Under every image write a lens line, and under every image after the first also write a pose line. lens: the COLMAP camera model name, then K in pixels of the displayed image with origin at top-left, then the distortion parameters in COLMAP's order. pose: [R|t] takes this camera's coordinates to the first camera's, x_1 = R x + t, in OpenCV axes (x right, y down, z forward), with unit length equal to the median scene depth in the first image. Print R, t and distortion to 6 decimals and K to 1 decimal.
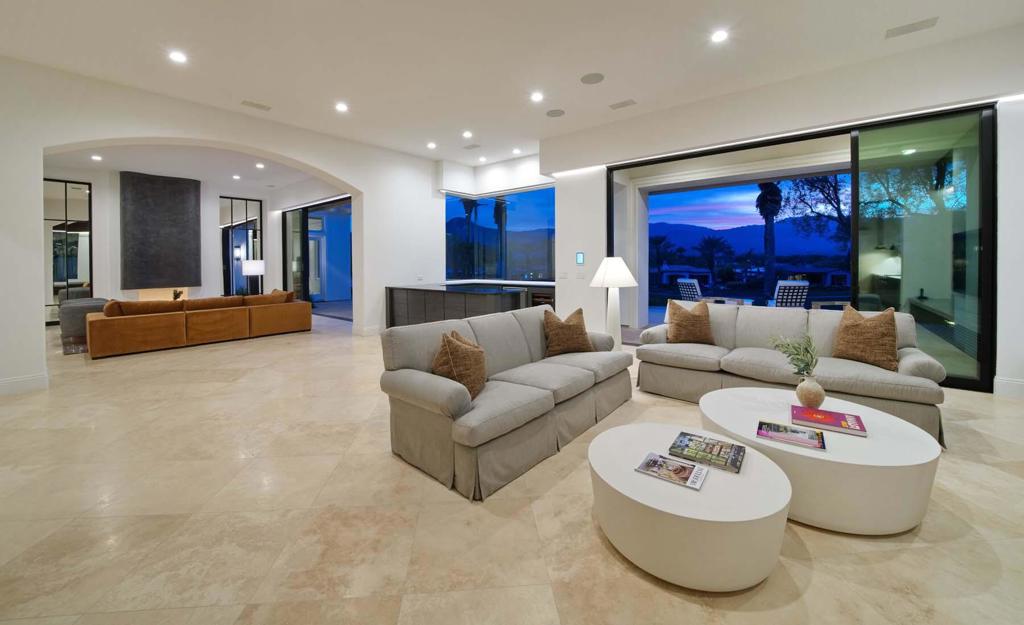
lens RADIAL K [[377.1, 0, 495.1], [0, 377.1, 265.3], [0, 0, 1]] dist [-0.002173, 0.000730]
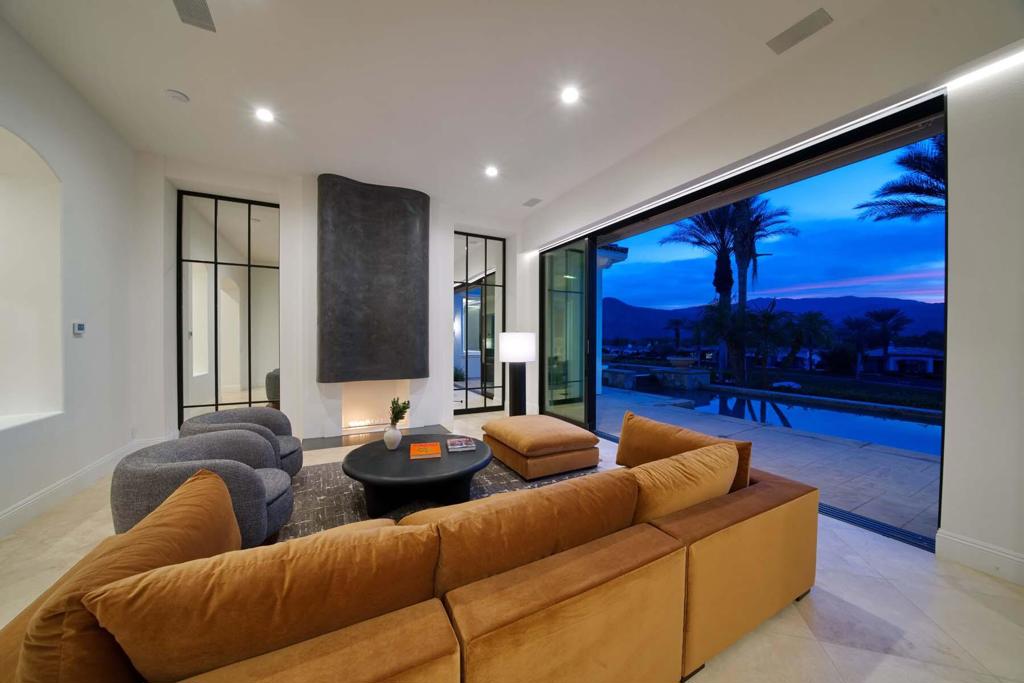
lens RADIAL K [[357.8, 0, 515.9], [0, 357.8, 342.6], [0, 0, 1]] dist [-0.005048, 0.000060]
pose [[0.936506, 0.014345, -0.350357, -0.481289], [-0.014516, 0.999892, 0.002139, -0.001279], [0.350350, 0.003083, 0.936614, 0.553745]]
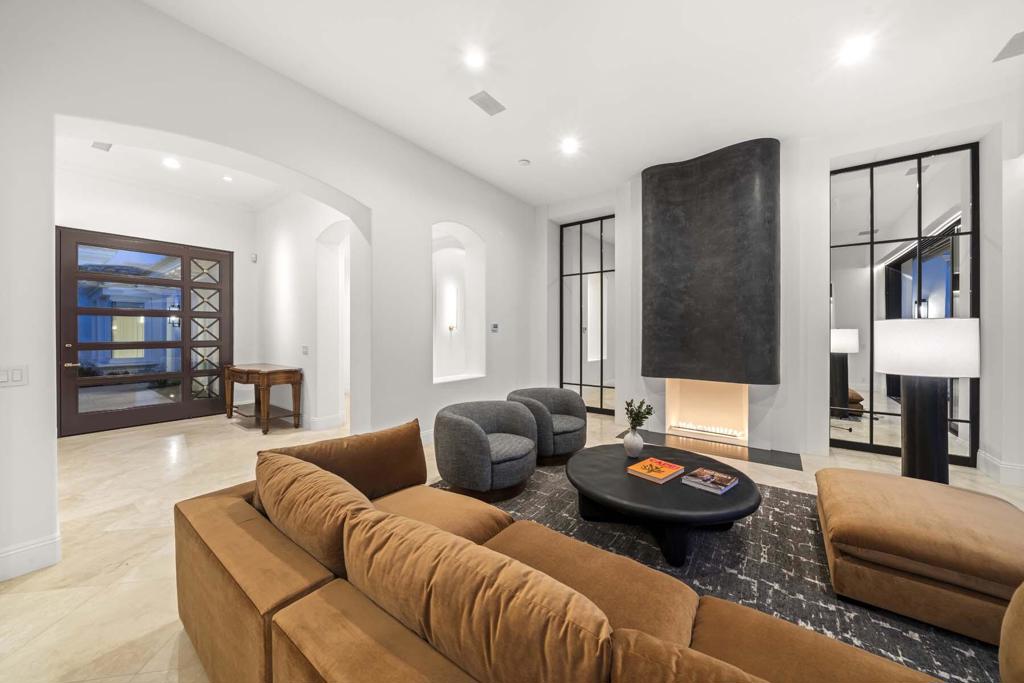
lens RADIAL K [[357.8, 0, 508.9], [0, 357.8, 332.0], [0, 0, 1]] dist [-0.005048, 0.000060]
pose [[0.081570, 0.007071, -0.996643, -0.420013], [-0.010361, 0.999927, 0.006246, -0.003792], [0.996614, 0.009817, 0.081637, 0.694937]]
